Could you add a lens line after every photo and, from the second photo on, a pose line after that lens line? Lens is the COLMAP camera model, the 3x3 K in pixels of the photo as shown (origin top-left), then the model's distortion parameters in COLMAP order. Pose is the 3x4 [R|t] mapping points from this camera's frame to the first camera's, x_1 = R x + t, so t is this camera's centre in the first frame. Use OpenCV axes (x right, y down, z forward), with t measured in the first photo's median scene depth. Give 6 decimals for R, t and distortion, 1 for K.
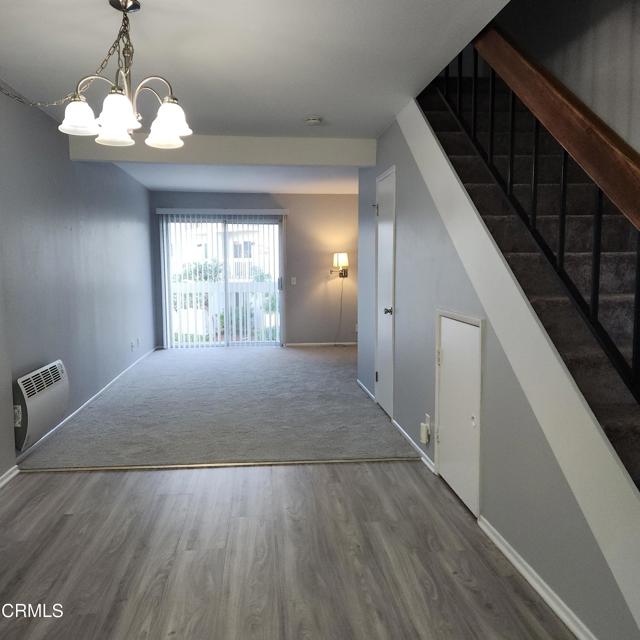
lens RADIAL K [[569.3, 0, 320.5], [0, 569.3, 319.3], [0, 0, 1]] dist [0.072896, -0.018652]
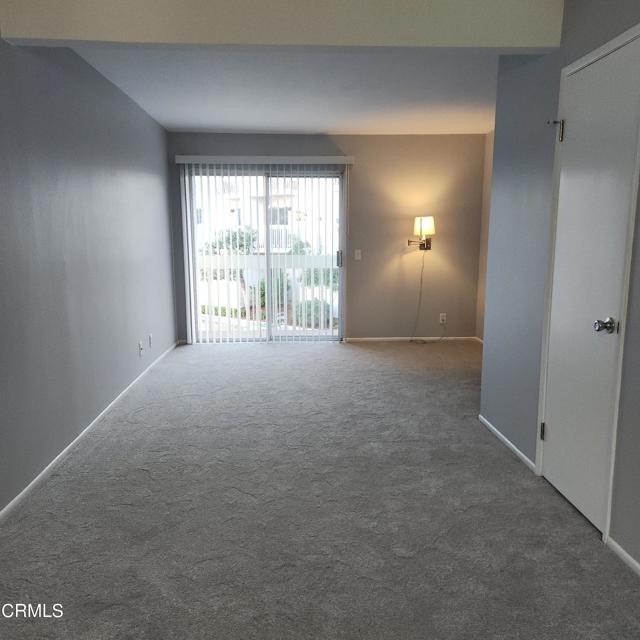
lens RADIAL K [[569.3, 0, 319.7], [0, 569.3, 319.9], [0, 0, 1]] dist [0.072896, -0.018652]
pose [[0.998337, 0.009511, -0.056855, -0.055283], [-0.006232, 0.998322, 0.057576, -0.025524], [0.057307, -0.057126, 0.996721, 0.252931]]
